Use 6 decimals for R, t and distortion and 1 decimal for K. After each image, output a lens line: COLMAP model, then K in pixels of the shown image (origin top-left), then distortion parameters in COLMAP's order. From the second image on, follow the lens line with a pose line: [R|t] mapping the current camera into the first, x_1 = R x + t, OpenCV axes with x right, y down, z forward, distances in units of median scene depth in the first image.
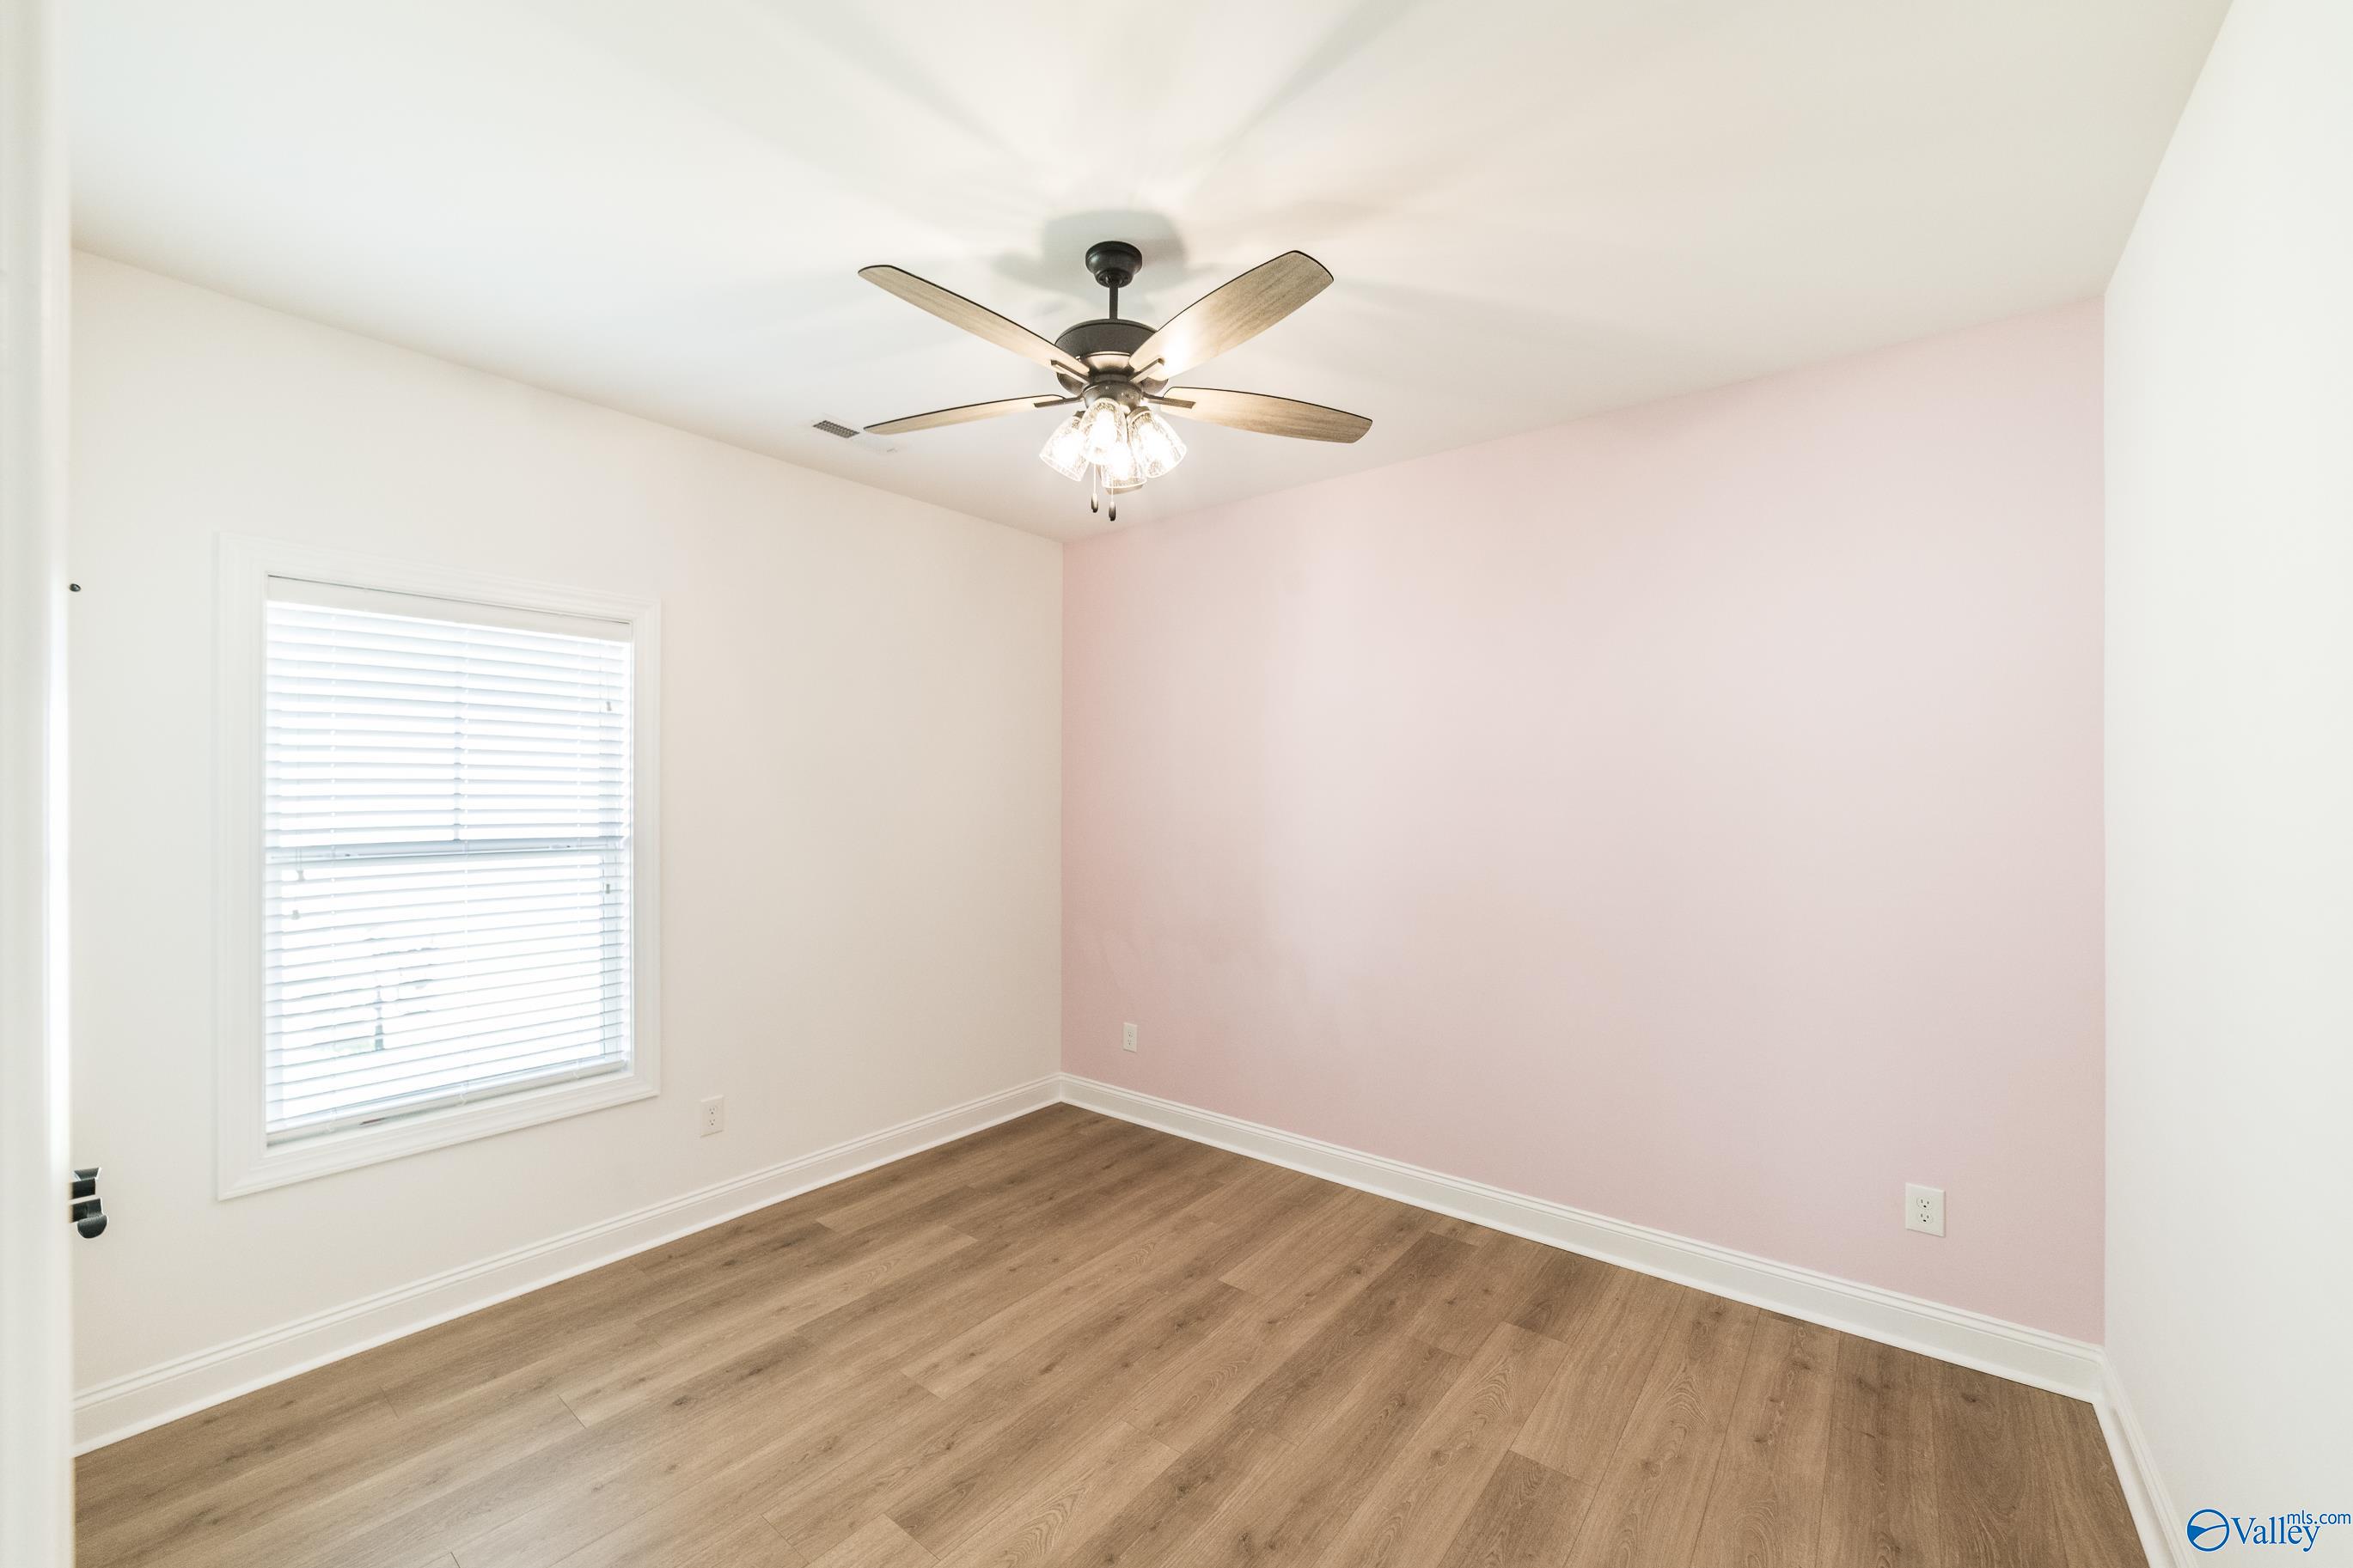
lens RADIAL K [[916.0, 0, 1161.3], [0, 916.0, 787.0], [0, 0, 1]] dist [-0.009562, 0.001029]
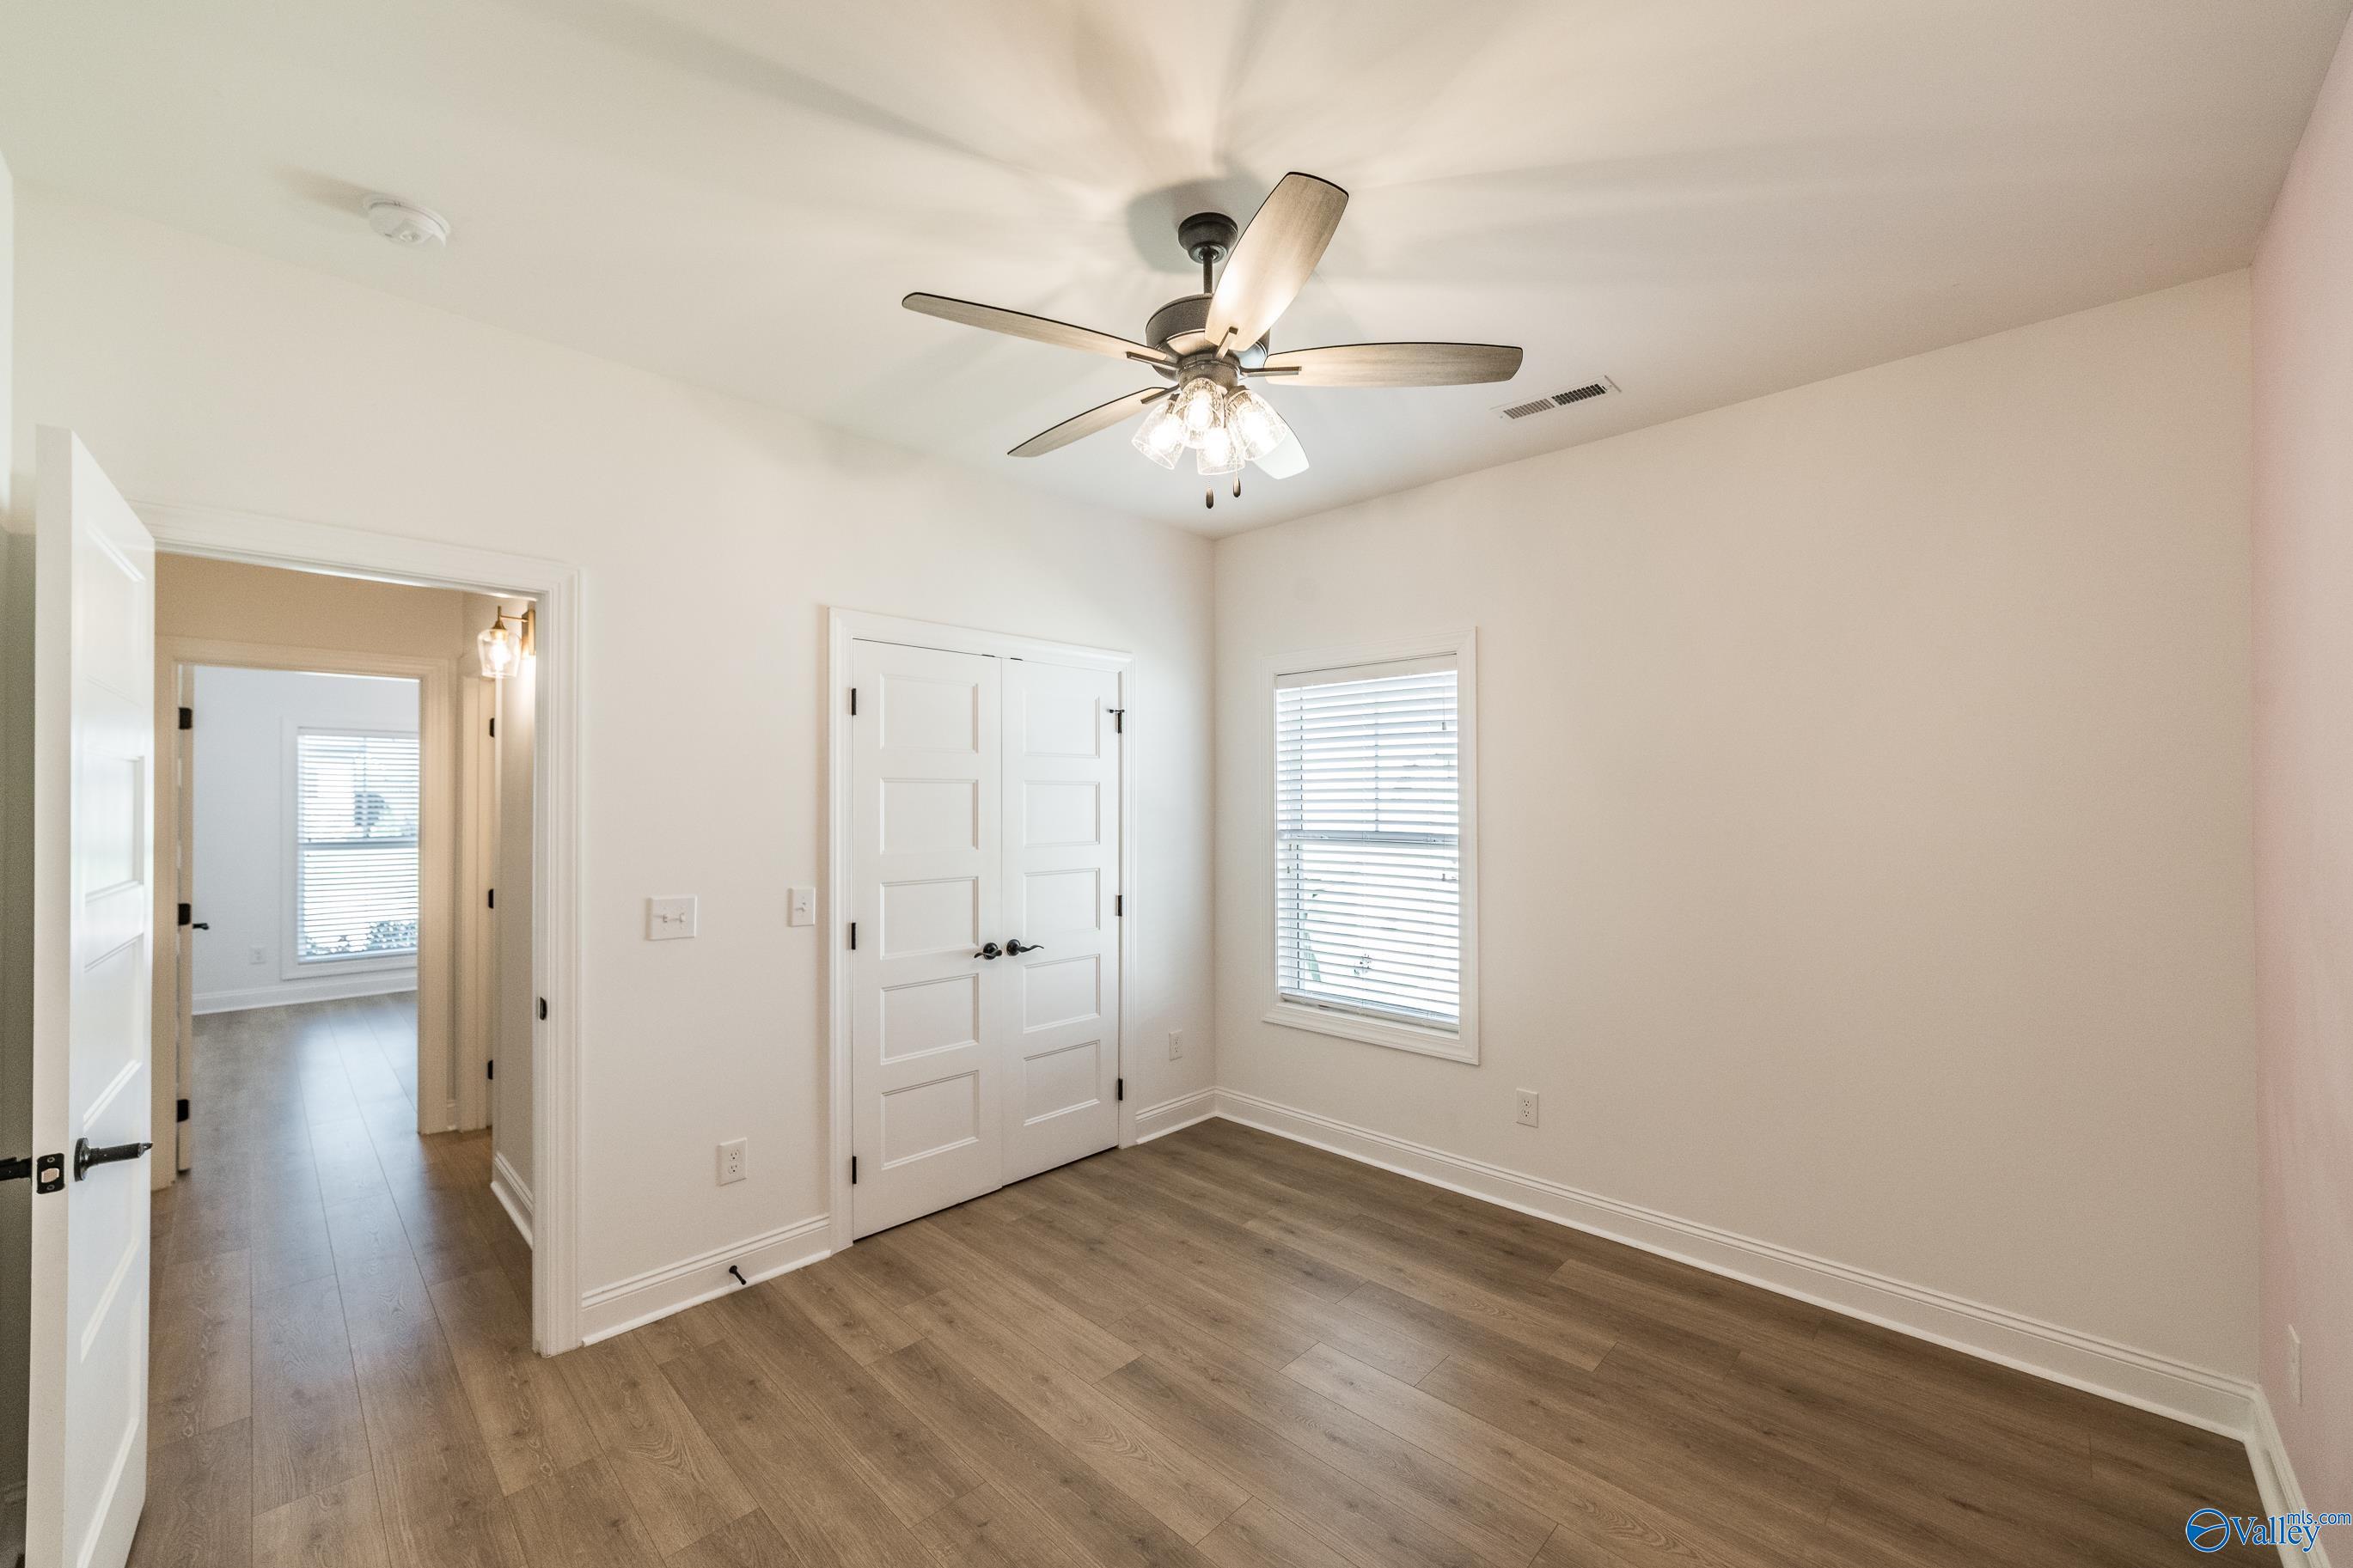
lens RADIAL K [[916.0, 0, 1156.4], [0, 916.0, 794.5], [0, 0, 1]] dist [-0.009562, 0.001029]
pose [[-0.094038, -0.005685, -0.995552, 0.640596], [0.008403, 0.999944, -0.006504, 0.006186], [0.995533, -0.008977, -0.093985, 0.741844]]
